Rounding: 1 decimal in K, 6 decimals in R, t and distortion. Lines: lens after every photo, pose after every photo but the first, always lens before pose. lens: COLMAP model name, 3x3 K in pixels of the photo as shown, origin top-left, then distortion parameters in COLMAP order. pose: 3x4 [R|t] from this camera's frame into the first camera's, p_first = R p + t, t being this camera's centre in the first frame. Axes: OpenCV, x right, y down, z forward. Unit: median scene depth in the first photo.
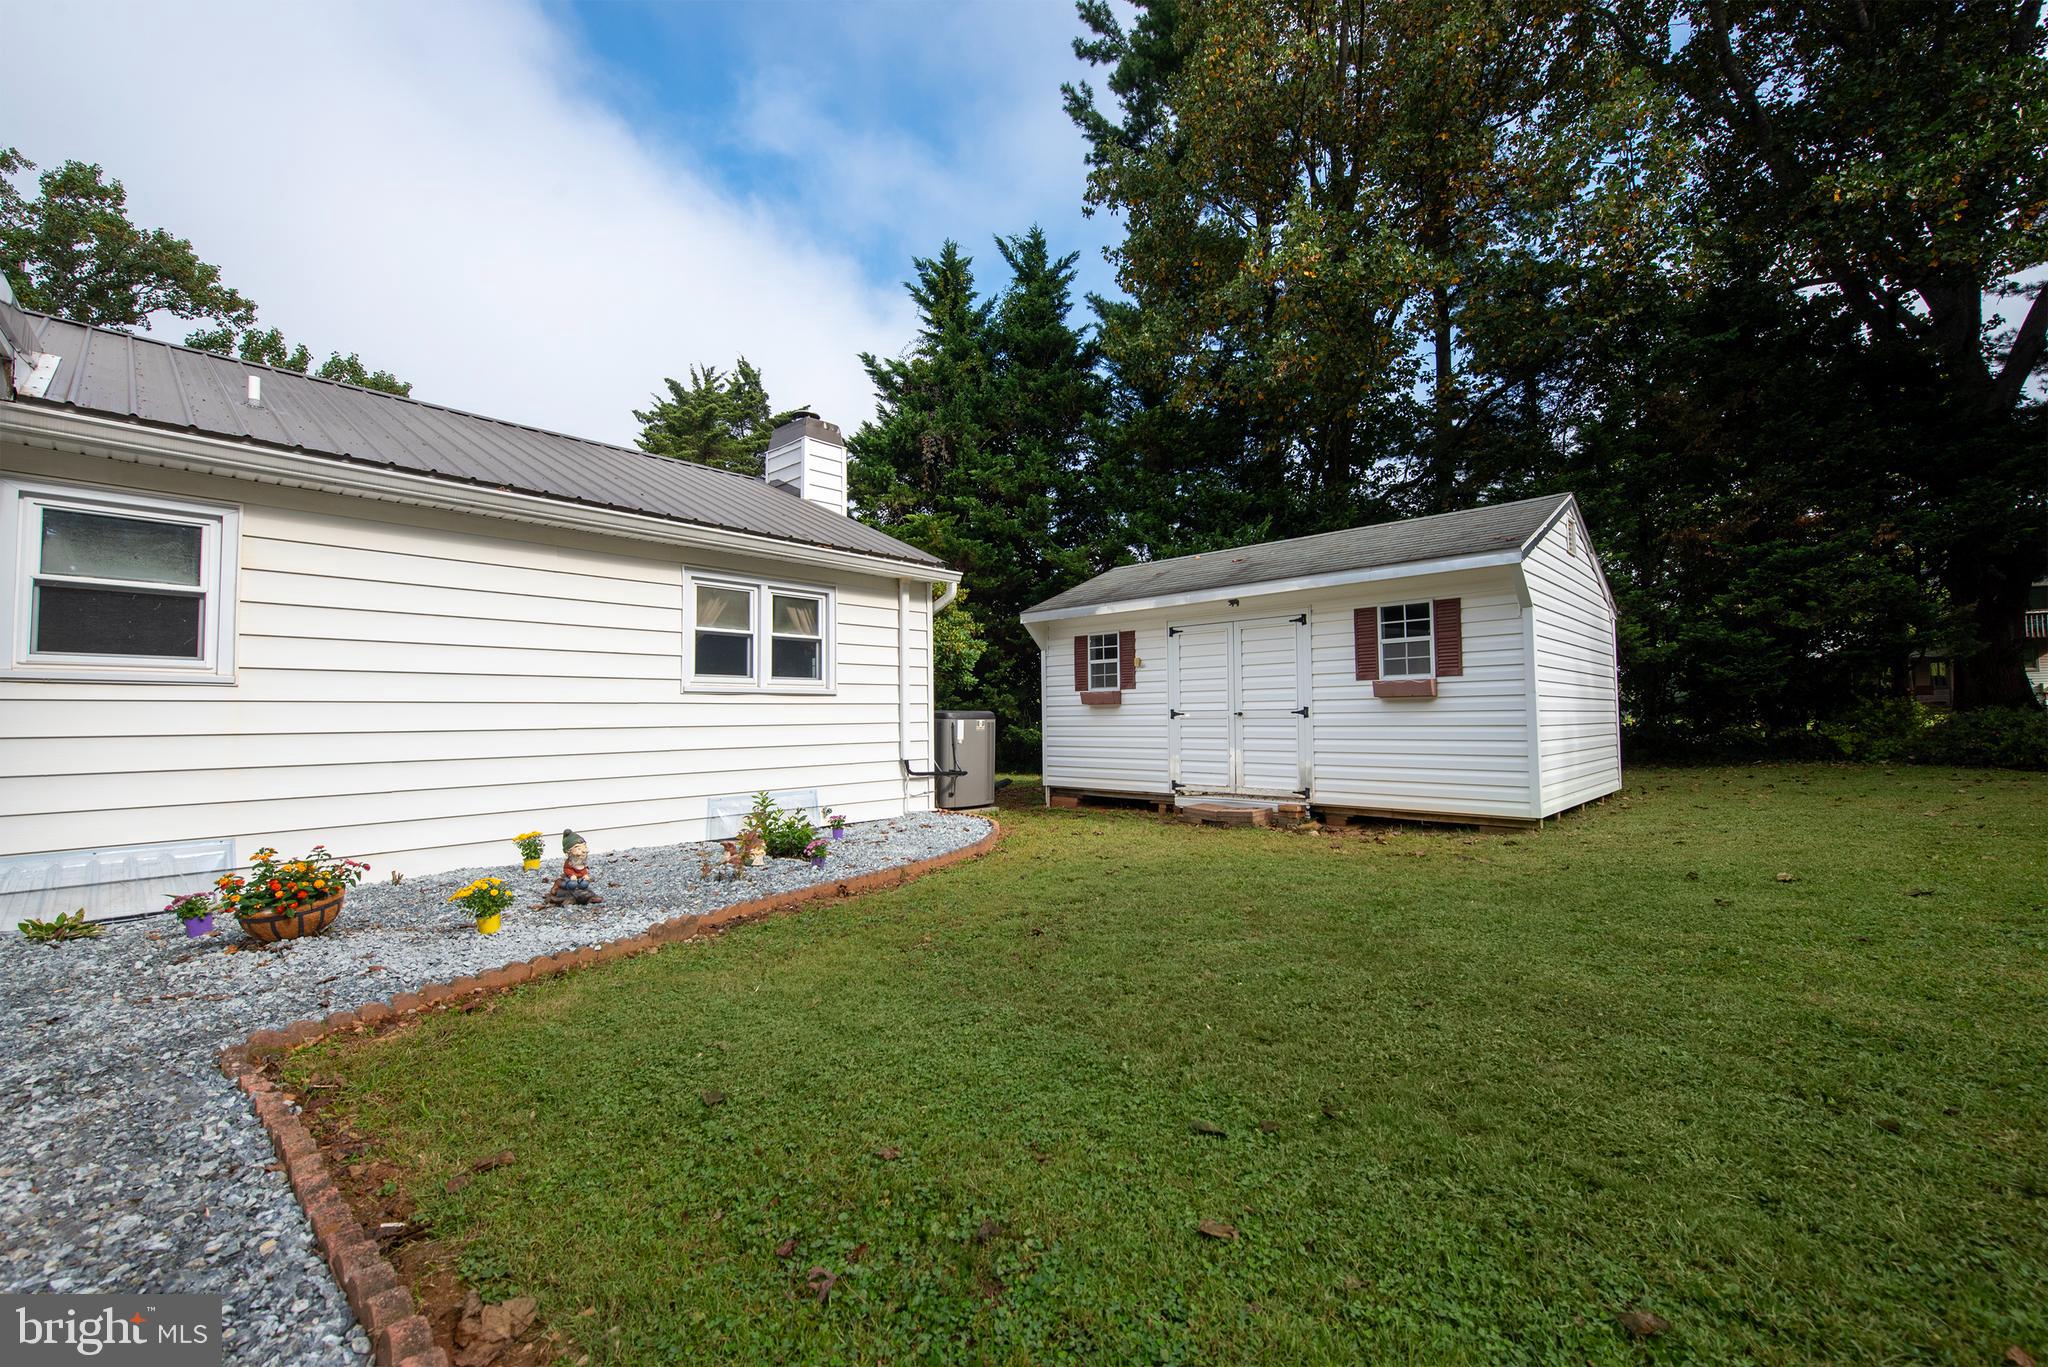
lens RADIAL K [[810.8, 0, 1054.7], [0, 810.8, 693.4], [0, 0, 1]] dist [-0.009513, 0.000084]
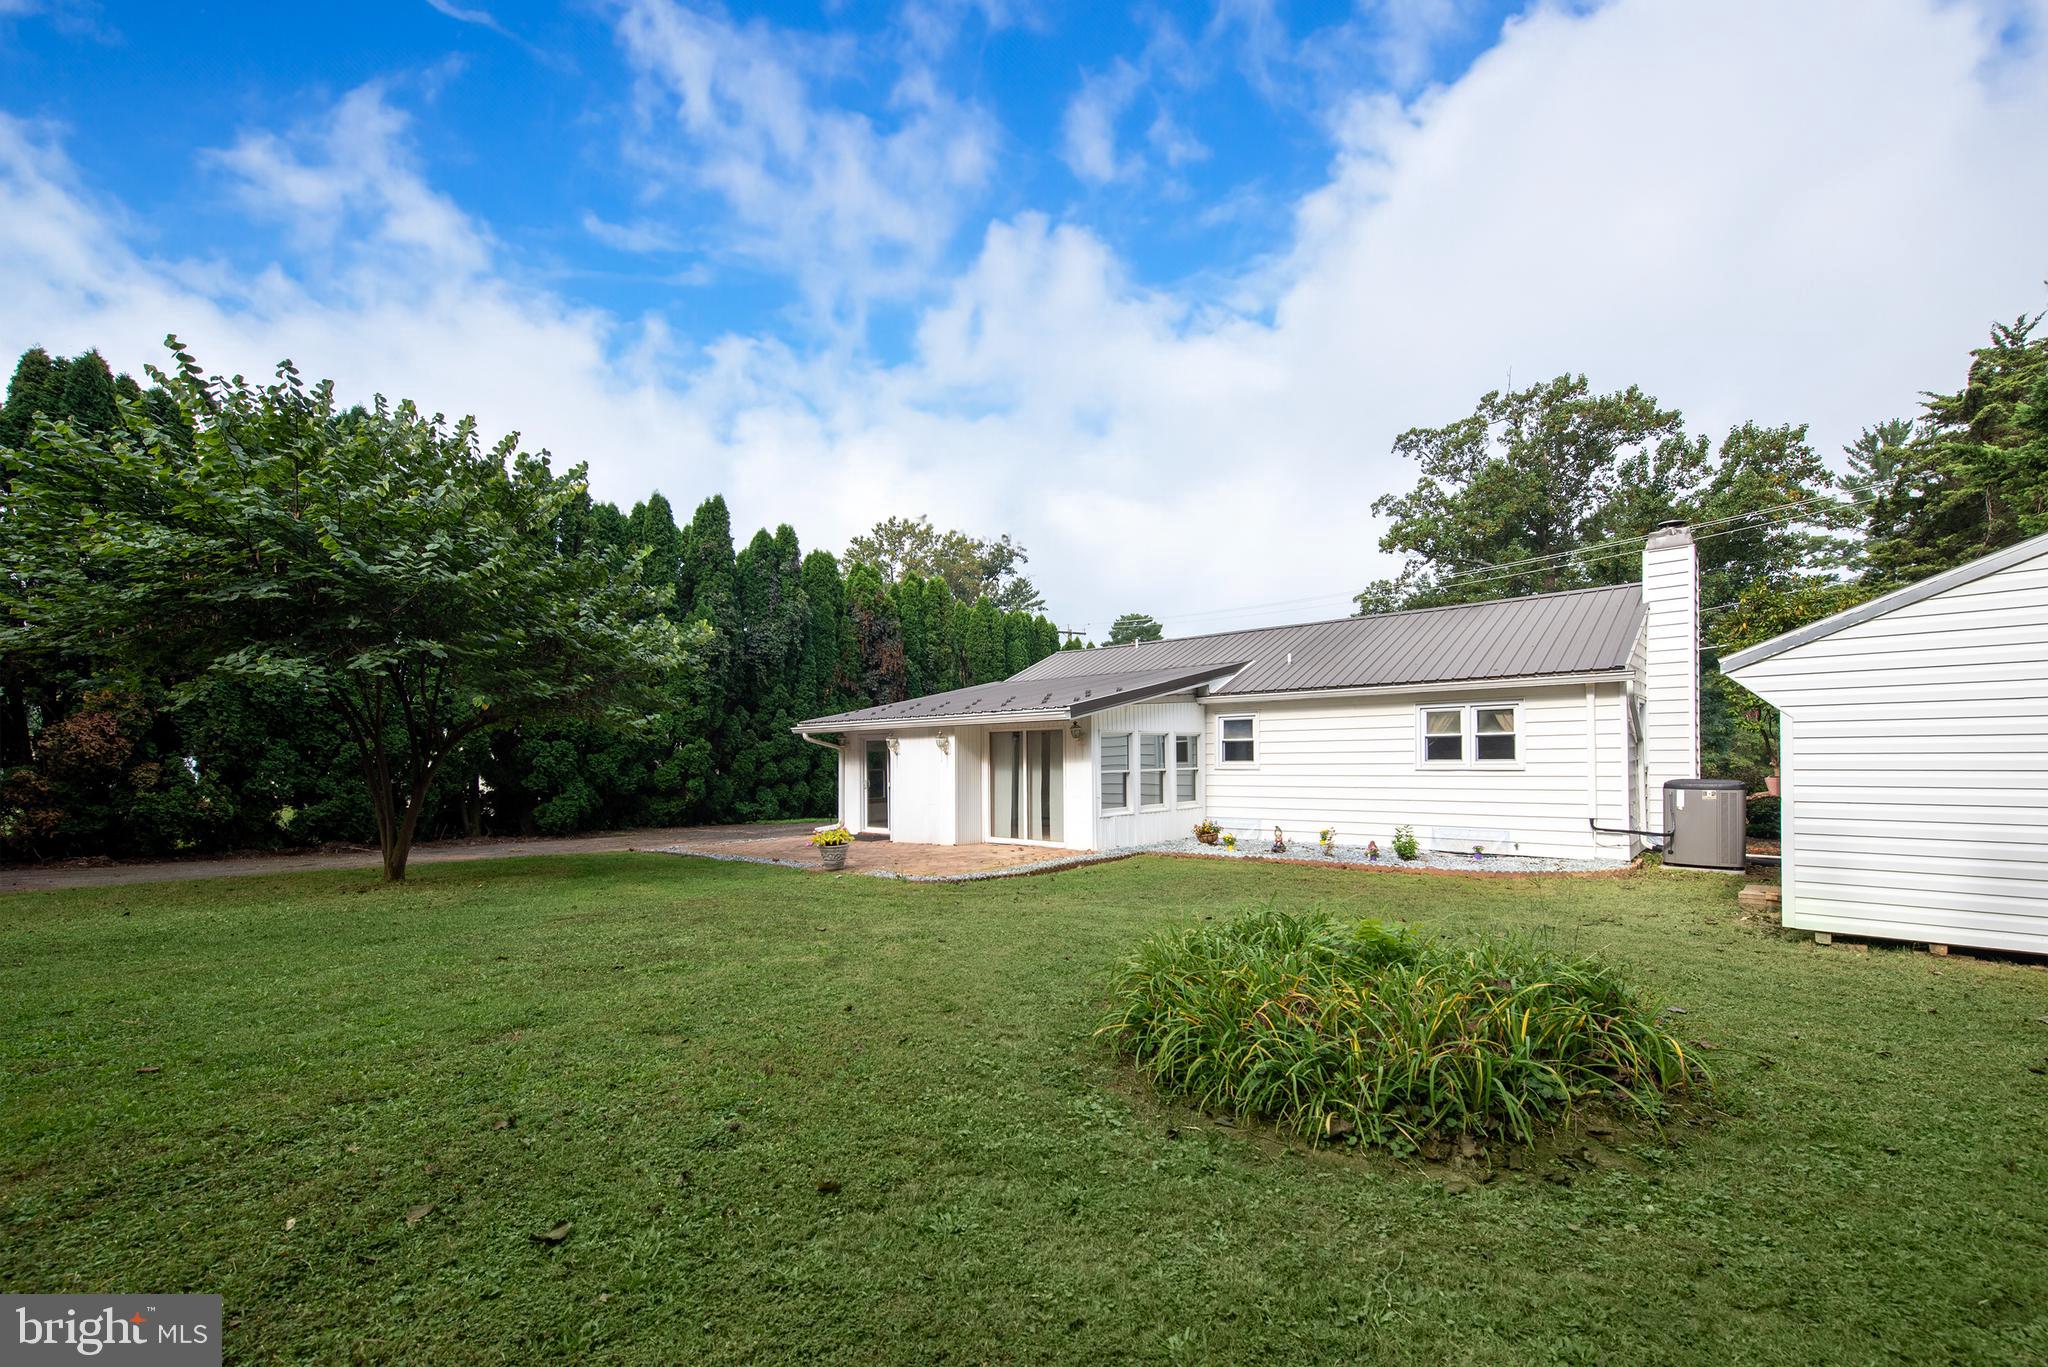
lens RADIAL K [[810.8, 0, 1054.7], [0, 810.8, 693.4], [0, 0, 1]] dist [-0.009513, 0.000084]
pose [[0.004577, -0.066384, -0.997784, 1.328822], [0.039998, 0.997008, -0.066149, -0.082297], [0.999189, -0.039606, 0.007218, 0.126048]]
